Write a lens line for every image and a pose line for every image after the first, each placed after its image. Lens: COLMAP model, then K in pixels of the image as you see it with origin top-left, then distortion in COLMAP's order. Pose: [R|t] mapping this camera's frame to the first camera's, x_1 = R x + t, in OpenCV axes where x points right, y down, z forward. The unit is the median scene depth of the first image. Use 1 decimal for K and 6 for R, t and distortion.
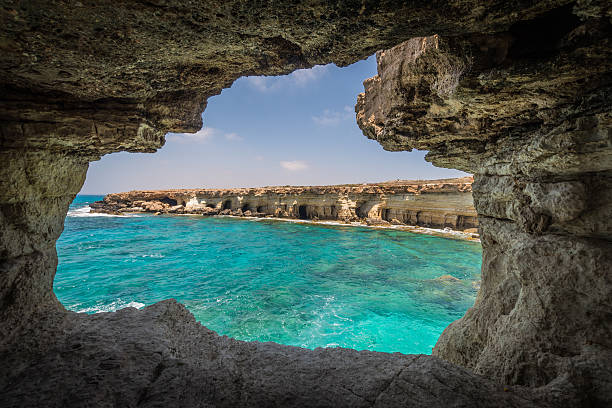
lens RADIAL K [[264.6, 0, 307.3], [0, 264.6, 204.9], [0, 0, 1]] dist [0.001806, -0.000482]
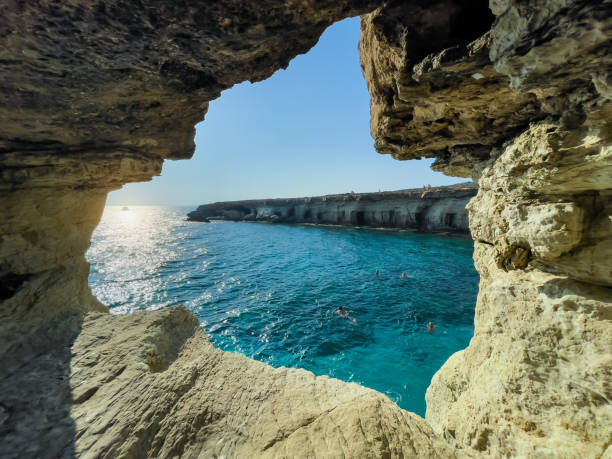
lens RADIAL K [[248.5, 0, 303.7], [0, 248.5, 231.9], [0, 0, 1]] dist [-0.027774, 0.013260]
pose [[0.966584, 0.003307, -0.256330, 0.391867], [0.018096, 0.996542, 0.081096, -0.061201], [0.255712, -0.083024, 0.963181, 0.147174]]
